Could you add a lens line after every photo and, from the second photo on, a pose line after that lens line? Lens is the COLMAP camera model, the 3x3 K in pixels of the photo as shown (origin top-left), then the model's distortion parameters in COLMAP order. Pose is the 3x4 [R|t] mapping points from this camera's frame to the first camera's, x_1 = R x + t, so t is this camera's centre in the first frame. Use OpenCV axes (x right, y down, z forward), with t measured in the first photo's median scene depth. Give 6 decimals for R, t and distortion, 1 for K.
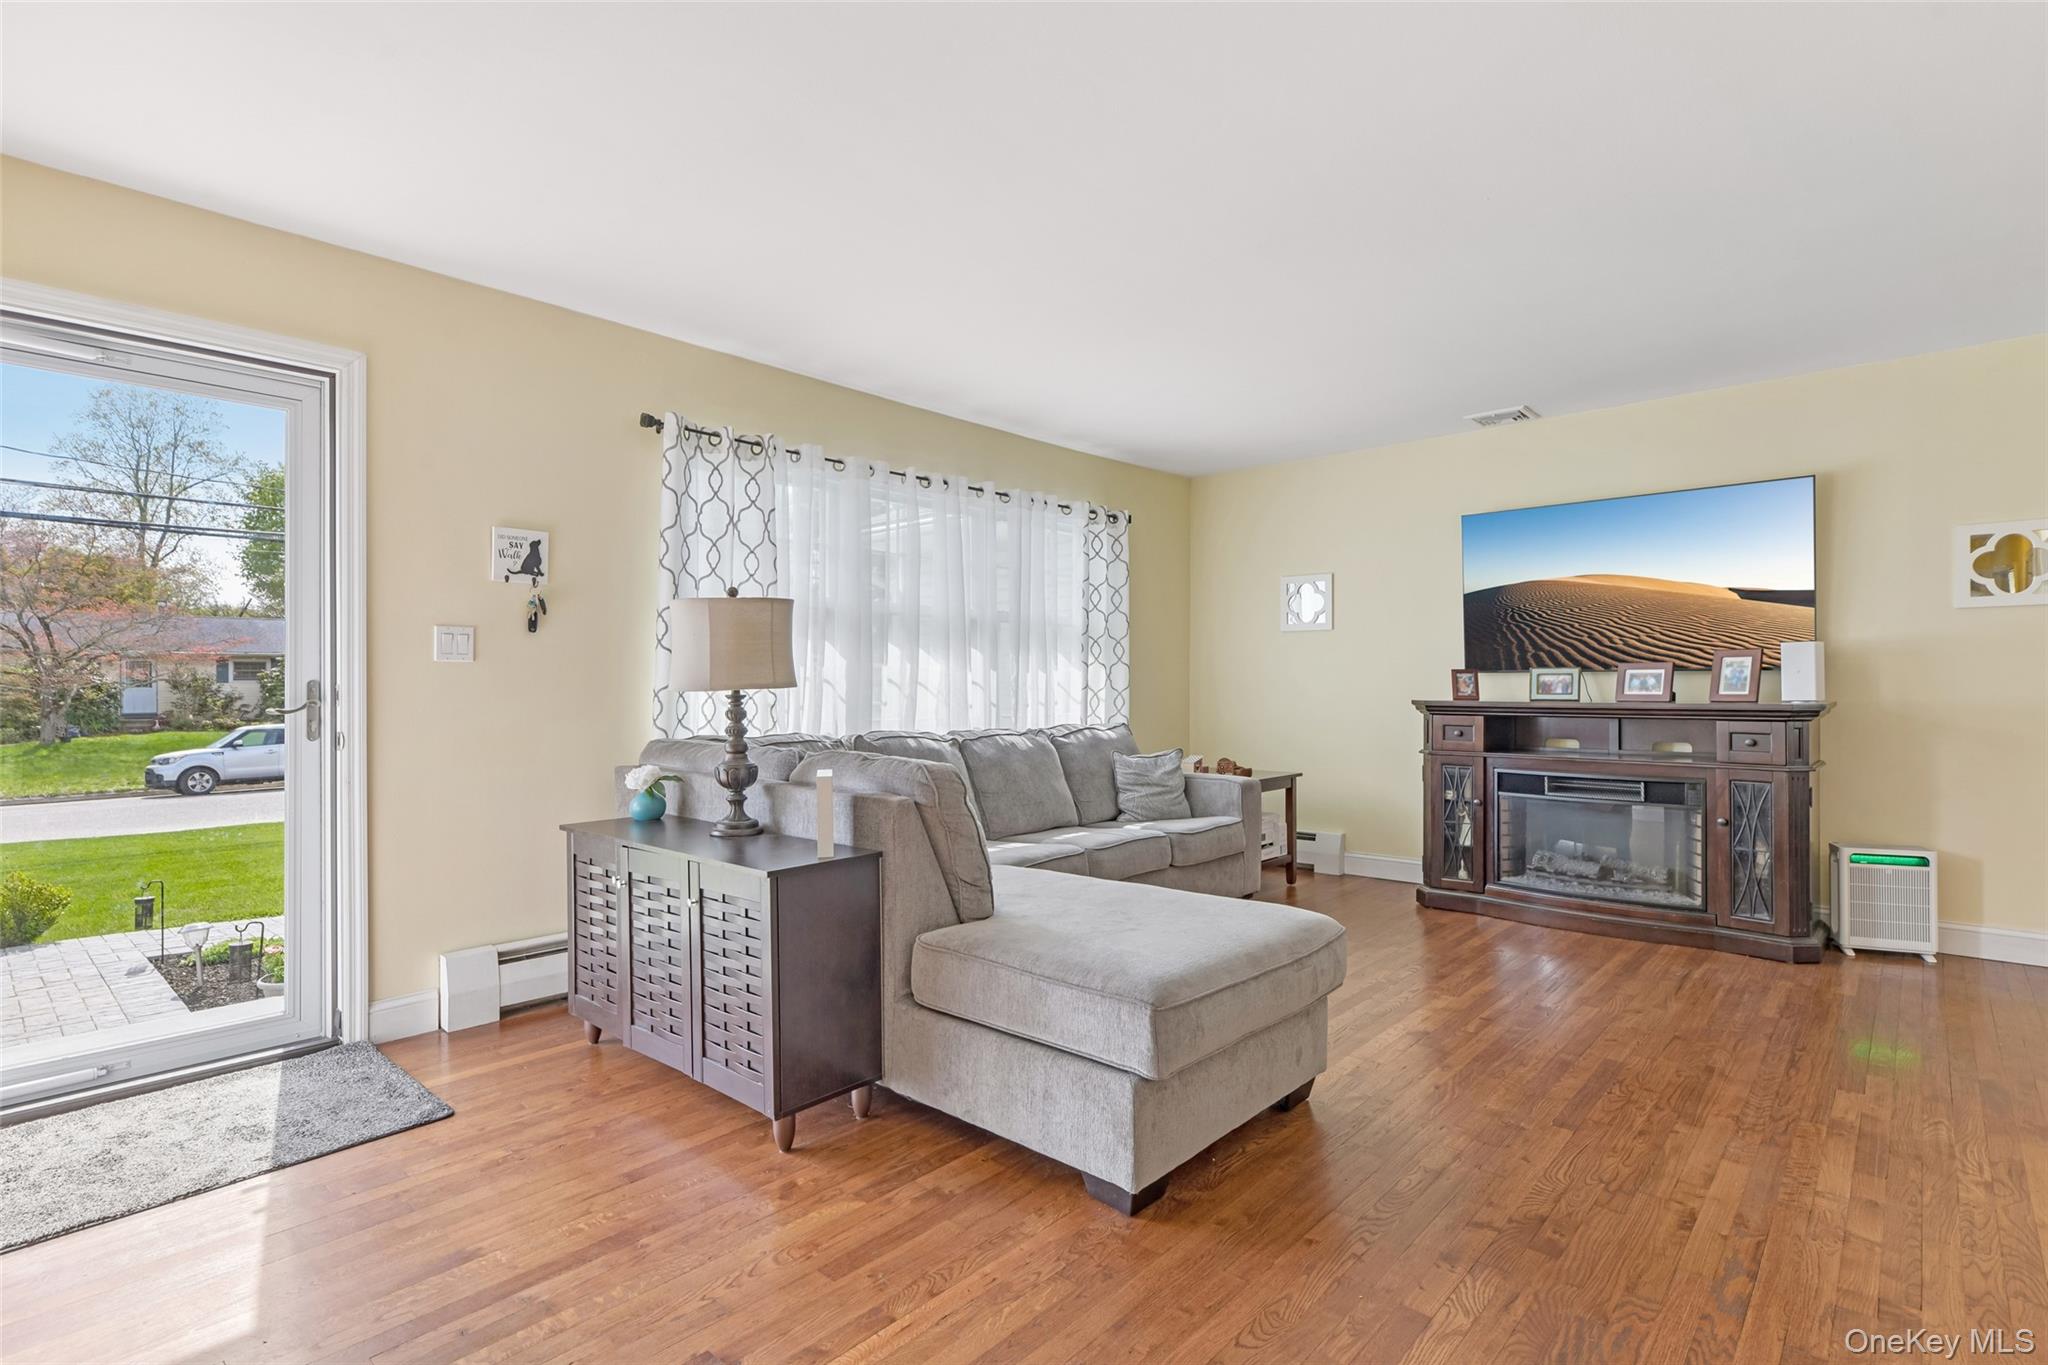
lens RADIAL K [[984.5, 0, 1026.6], [0, 984.5, 688.7], [0, 0, 1]] dist [-0.004501, -0.001173]
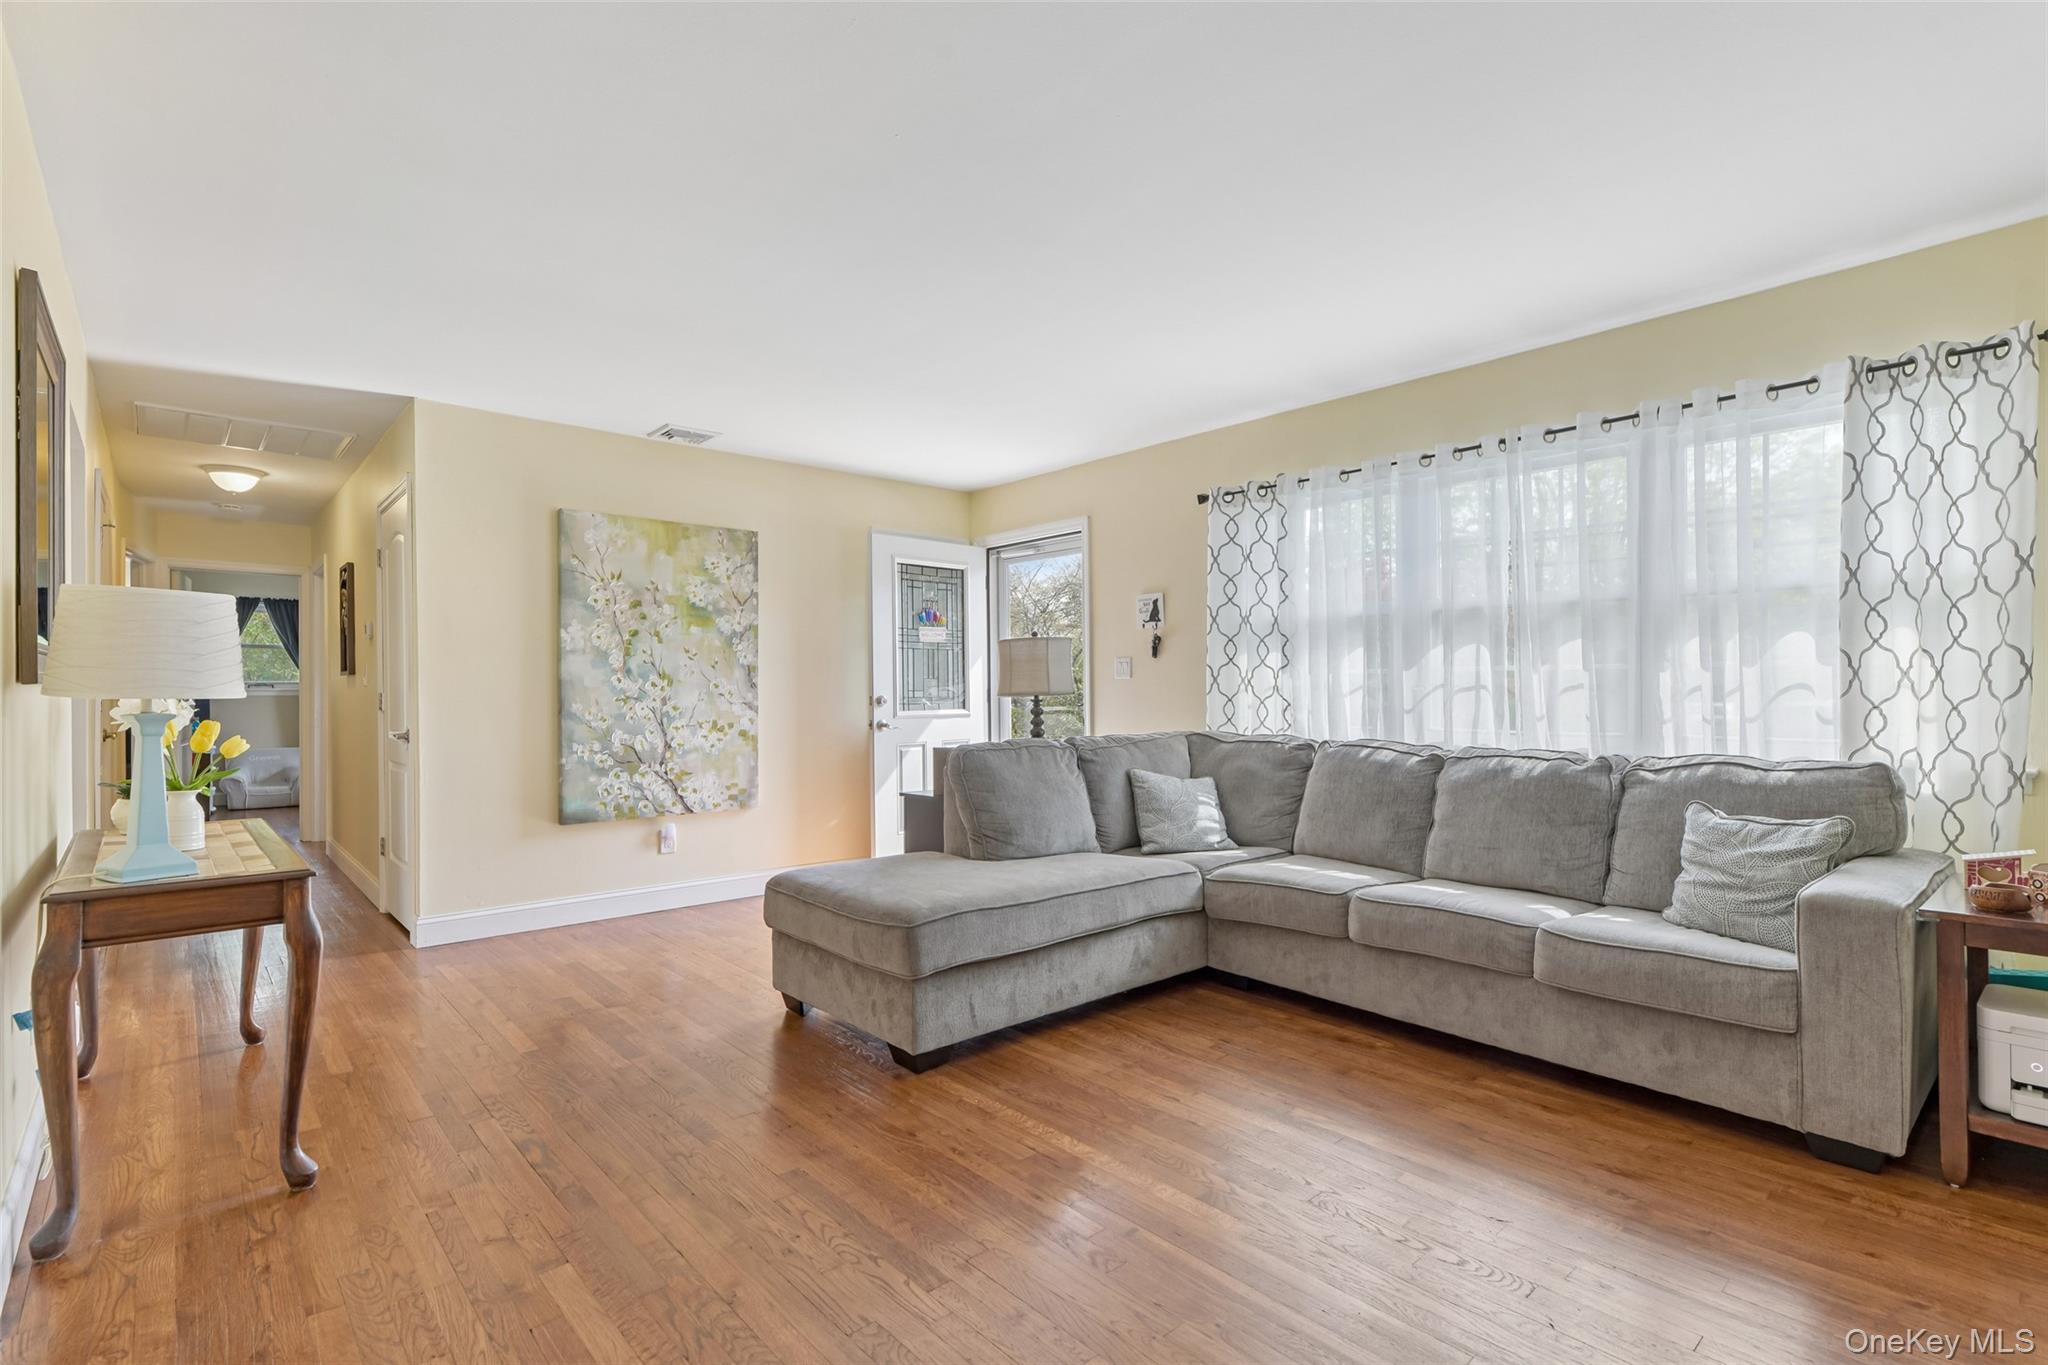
lens RADIAL K [[955.5, 0, 1024.0], [0, 955.5, 682.5], [0, 0, 1]] dist [0.001747, -0.000121]
pose [[-0.112379, -0.013827, -0.993569, 0.799826], [-0.003705, 0.999902, -0.013496, 0.001703], [0.993659, 0.002165, -0.112419, 0.754688]]
